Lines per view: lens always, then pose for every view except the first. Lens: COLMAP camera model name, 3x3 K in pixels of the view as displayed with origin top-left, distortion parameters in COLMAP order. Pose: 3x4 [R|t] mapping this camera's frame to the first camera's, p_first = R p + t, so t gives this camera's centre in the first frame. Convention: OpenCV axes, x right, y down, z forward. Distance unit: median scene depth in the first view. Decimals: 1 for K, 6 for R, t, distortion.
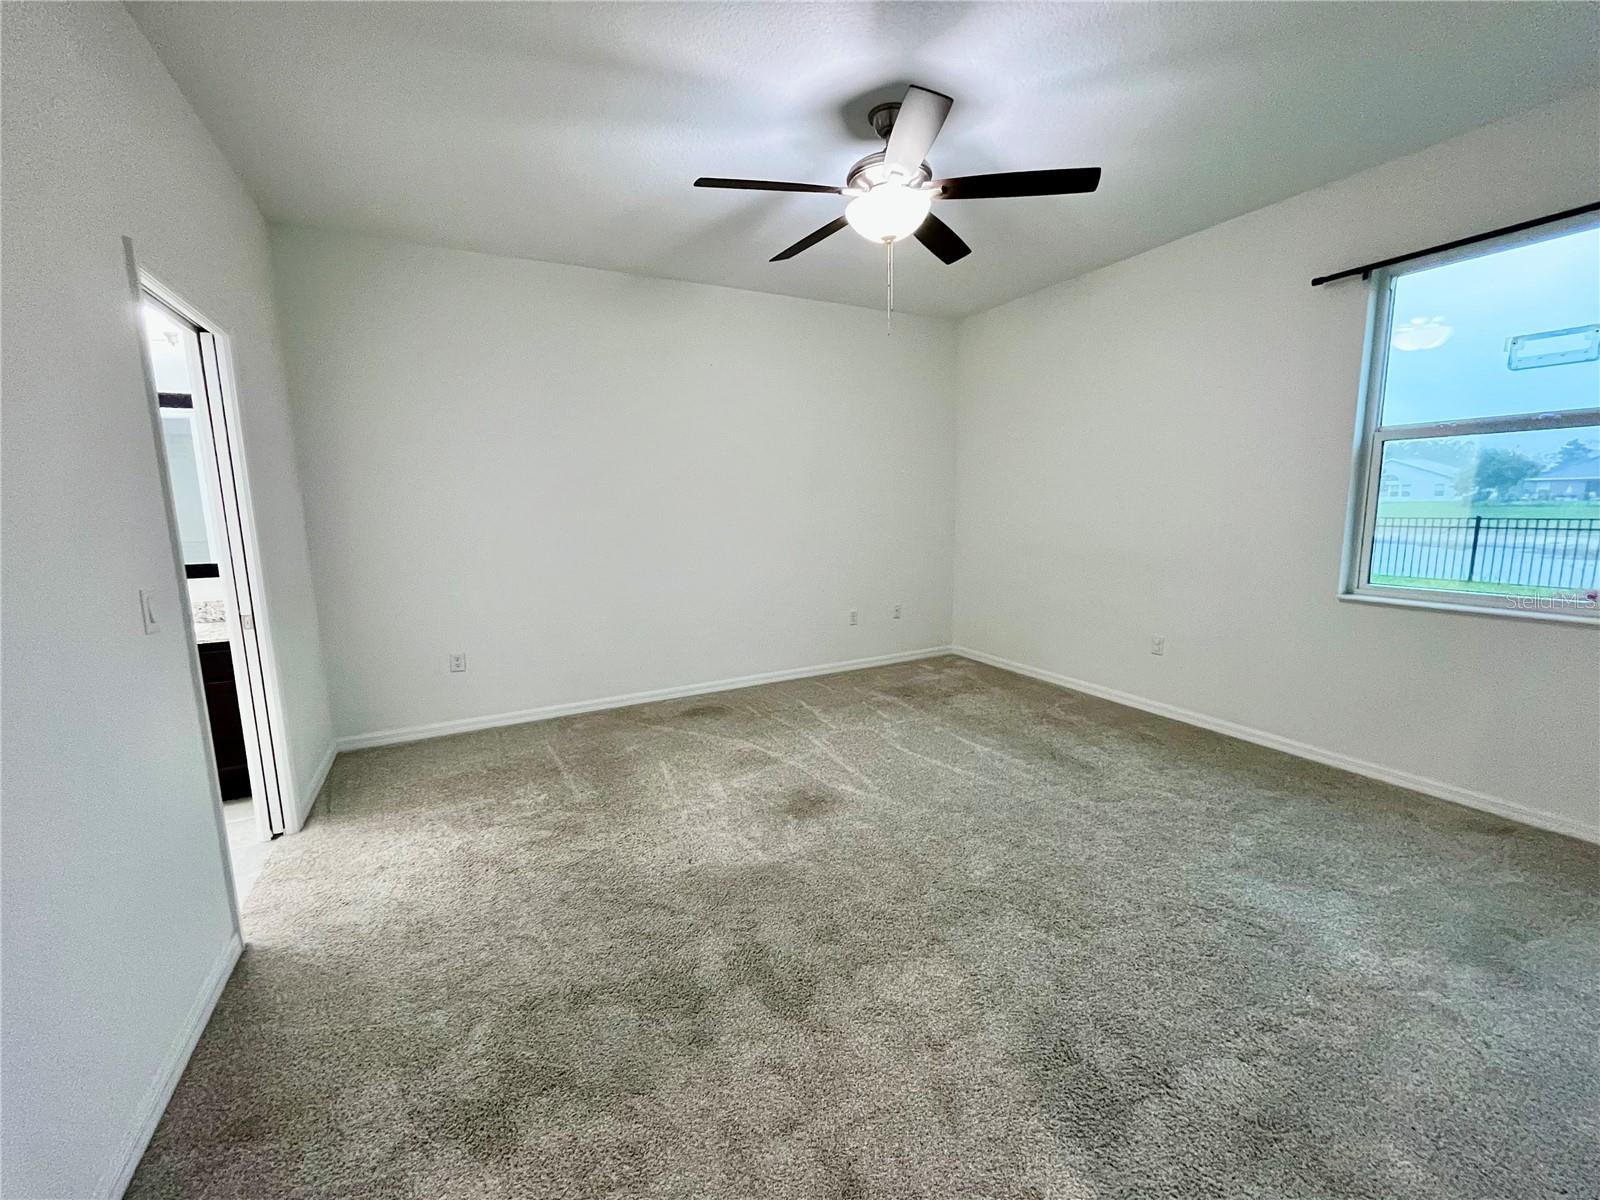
lens RADIAL K [[649.8, 0, 806.6], [0, 649.8, 596.4], [0, 0, 1]] dist [-0.000703, -0.000629]
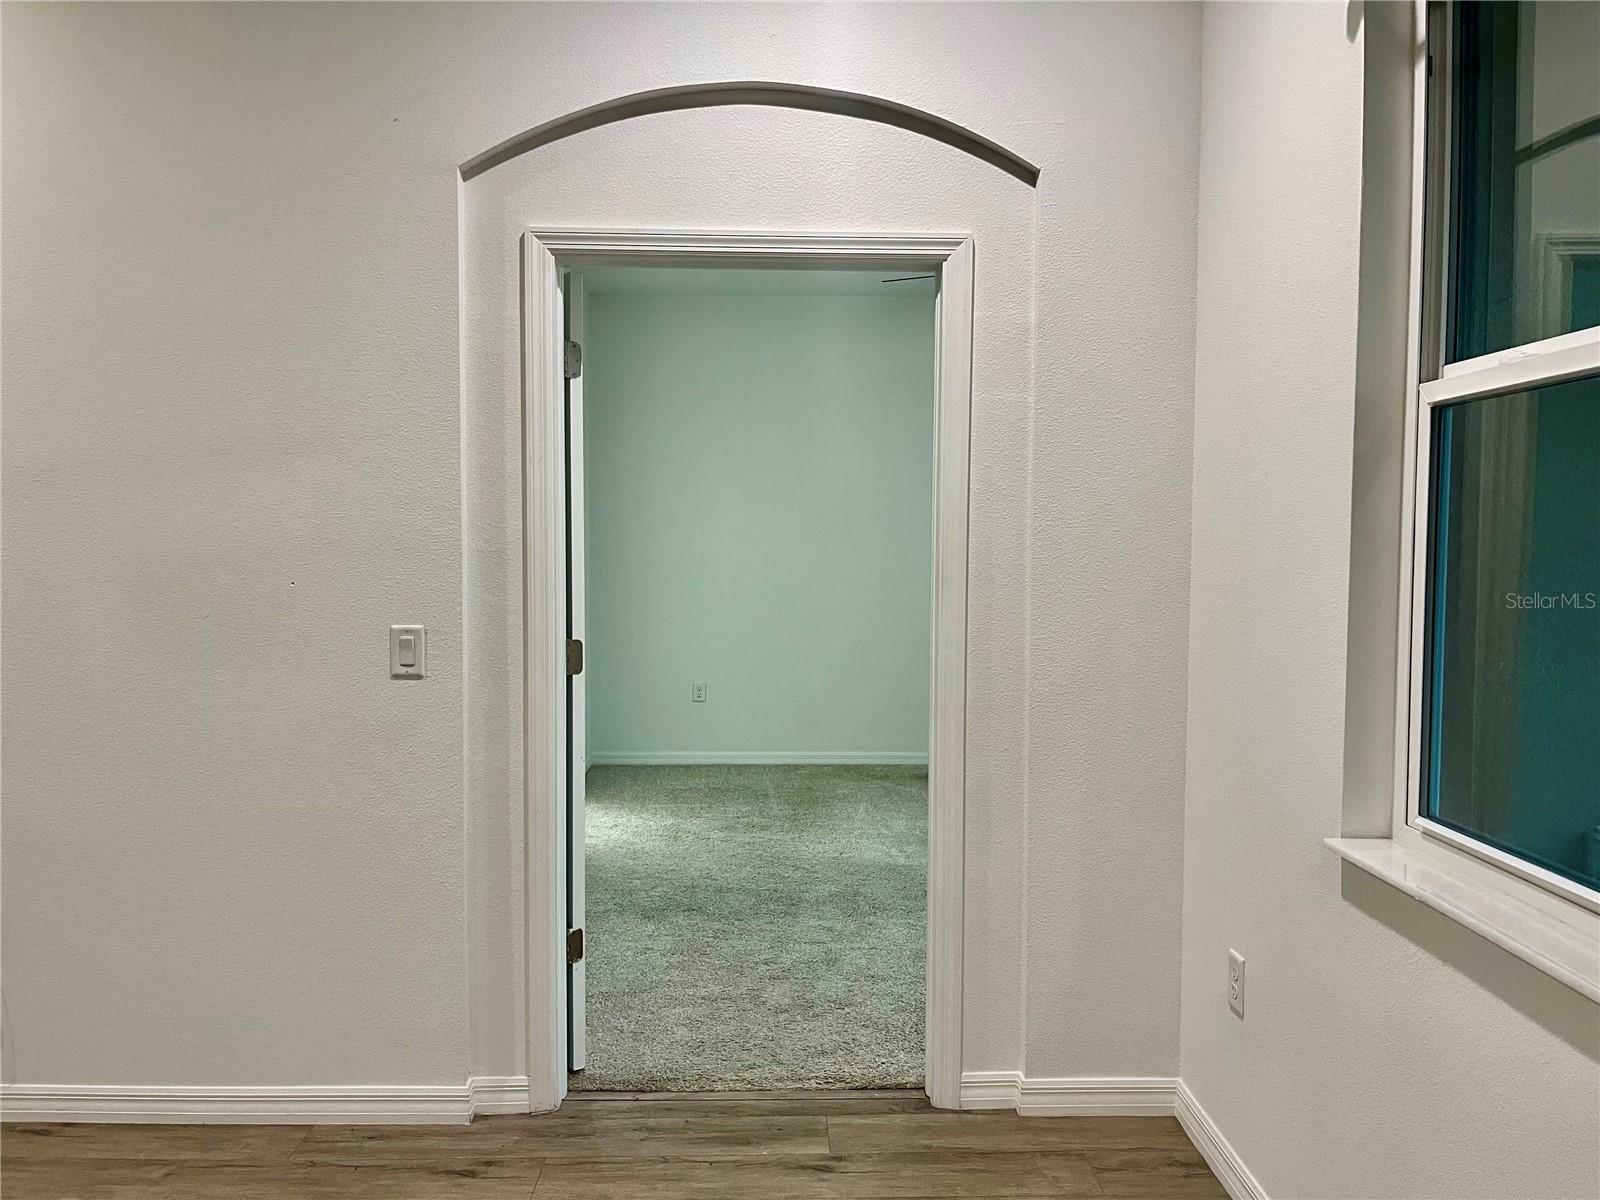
lens RADIAL K [[1215.7, 0, 799.8], [0, 1215.7, 595.1], [0, 0, 1]] dist [0.038217, -0.072431]
pose [[0.891391, 0.046879, -0.450804, 0.595480], [-0.089666, 0.993218, -0.074015, 0.106382], [0.444277, 0.106398, 0.889549, -0.831589]]
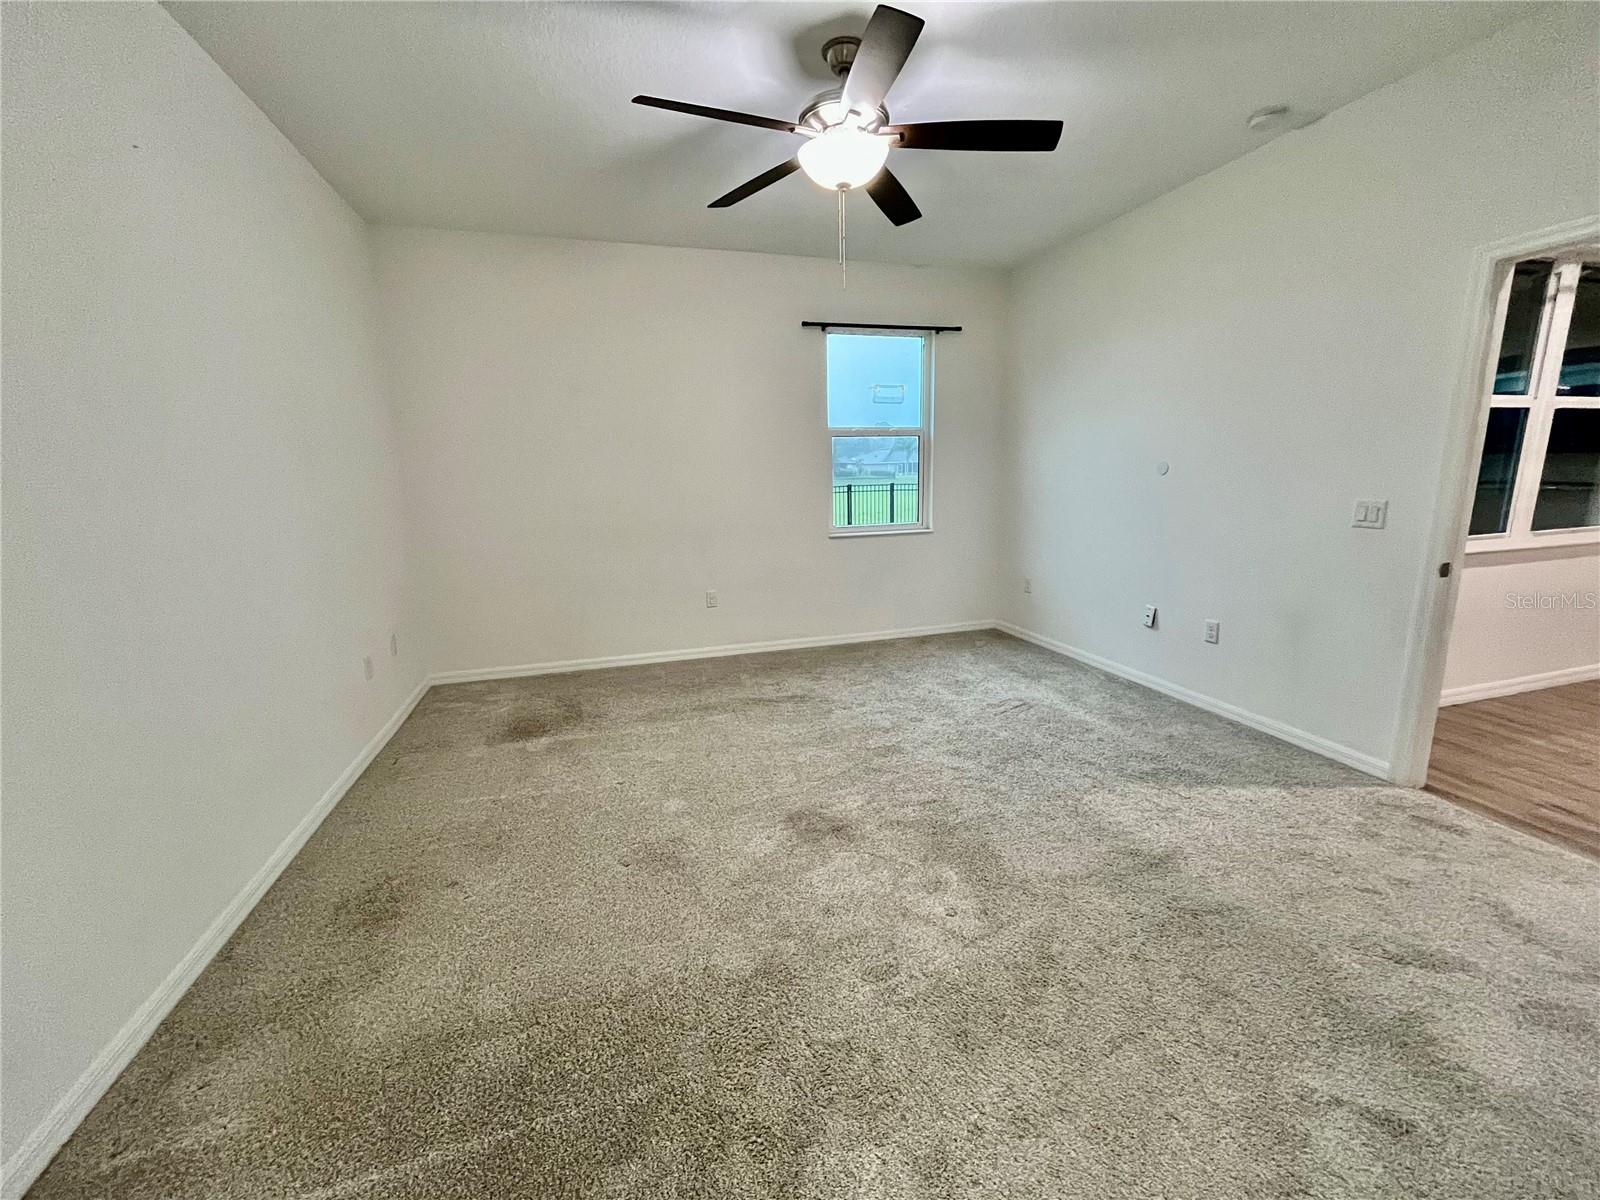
lens RADIAL K [[649.8, 0, 793.7], [0, 649.8, 602.4], [0, 0, 1]] dist [-0.000703, -0.000629]
pose [[0.198887, -0.181726, 0.963026, -0.694073], [0.159246, 0.975590, 0.151209, -0.092201], [-0.966998, 0.123284, 0.222971, 0.720385]]
